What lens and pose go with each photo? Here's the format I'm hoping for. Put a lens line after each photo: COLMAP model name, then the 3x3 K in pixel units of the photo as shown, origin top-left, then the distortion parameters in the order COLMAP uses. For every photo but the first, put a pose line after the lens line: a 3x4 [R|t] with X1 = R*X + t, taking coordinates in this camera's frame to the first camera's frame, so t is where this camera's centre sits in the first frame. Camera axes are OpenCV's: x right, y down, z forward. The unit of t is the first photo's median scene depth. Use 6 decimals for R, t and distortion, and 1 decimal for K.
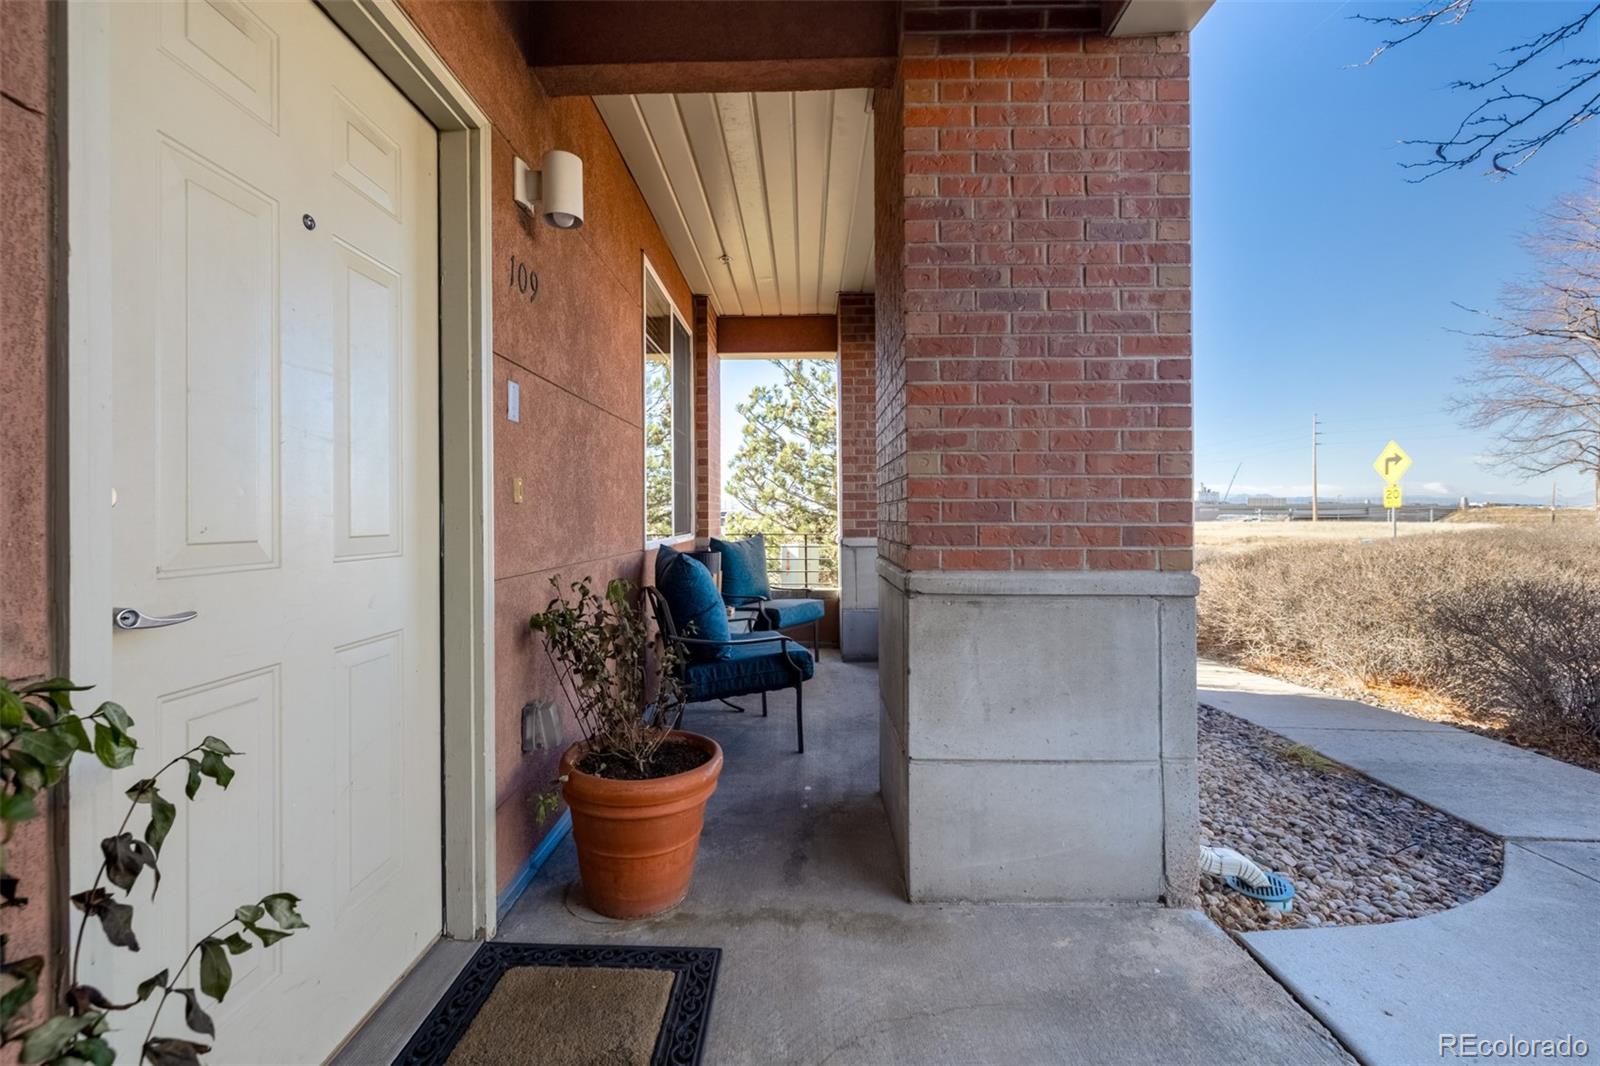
lens RADIAL K [[675.2, 0, 794.0], [0, 675.2, 520.0], [0, 0, 1]] dist [0.000370, 0.000112]
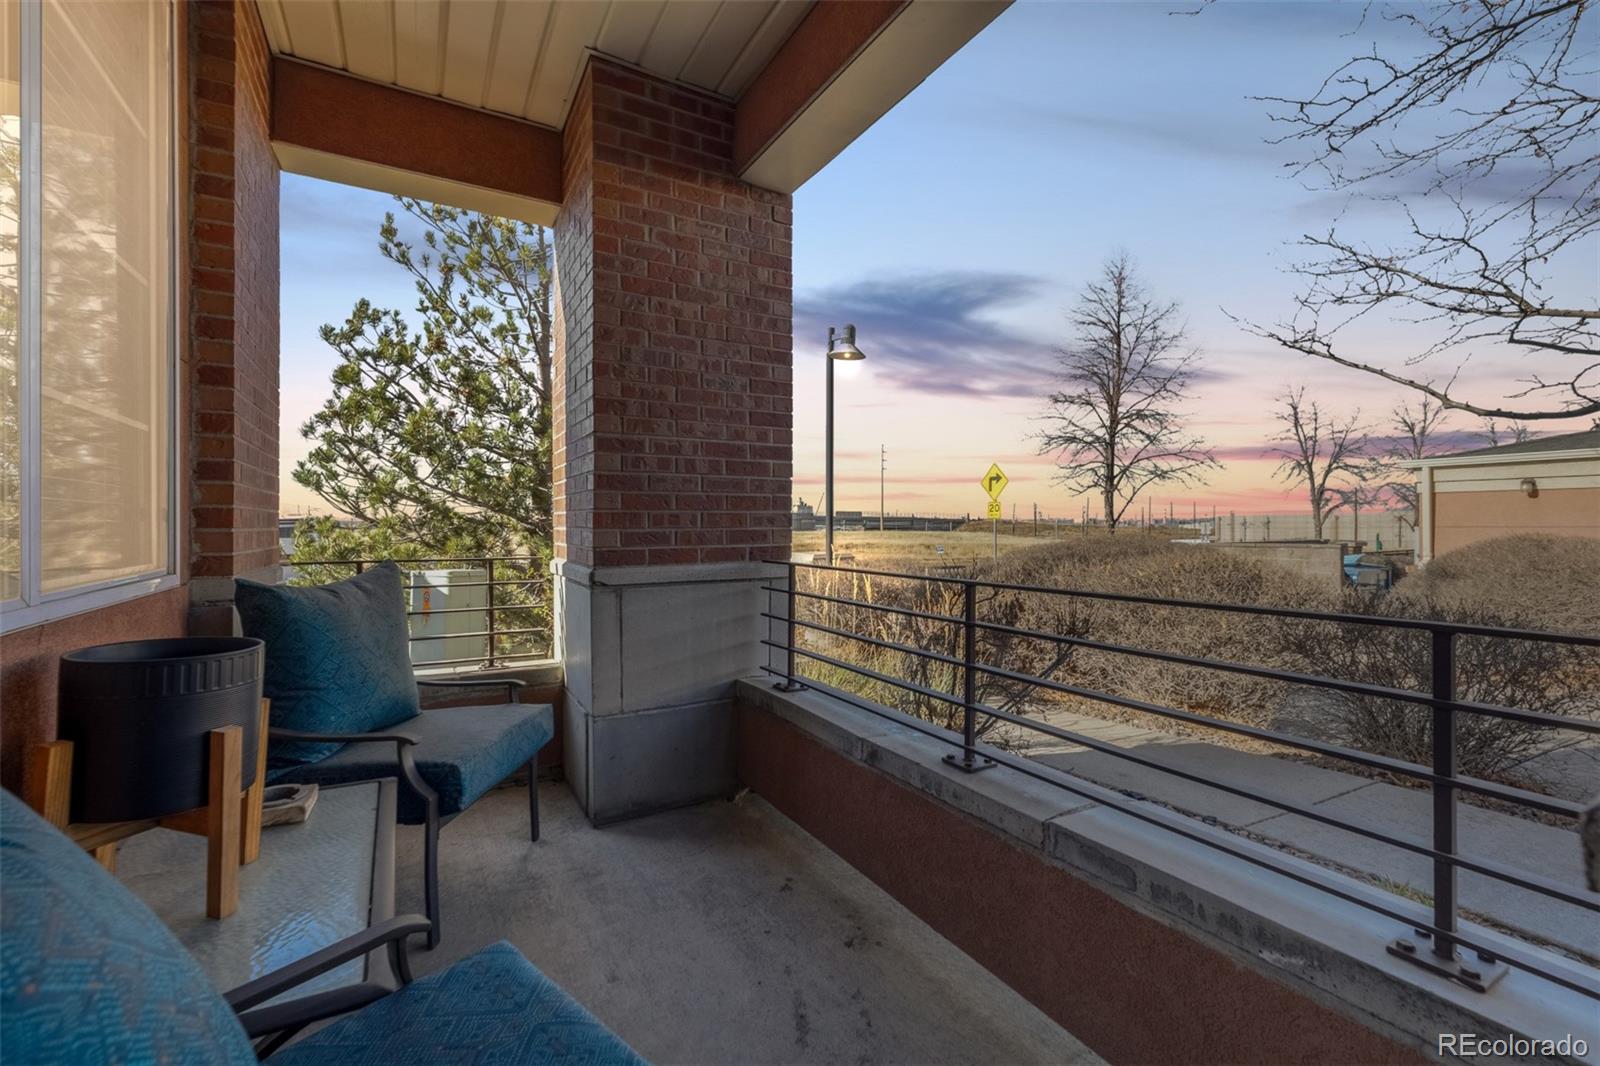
lens RADIAL K [[675.2, 0, 794.0], [0, 675.2, 520.0], [0, 0, 1]] dist [0.000370, 0.000112]
pose [[0.860952, 0.006851, 0.508639, -0.044238], [0.000641, 0.999894, -0.014553, -0.000166], [-0.508685, 0.012856, 0.860857, 0.465599]]
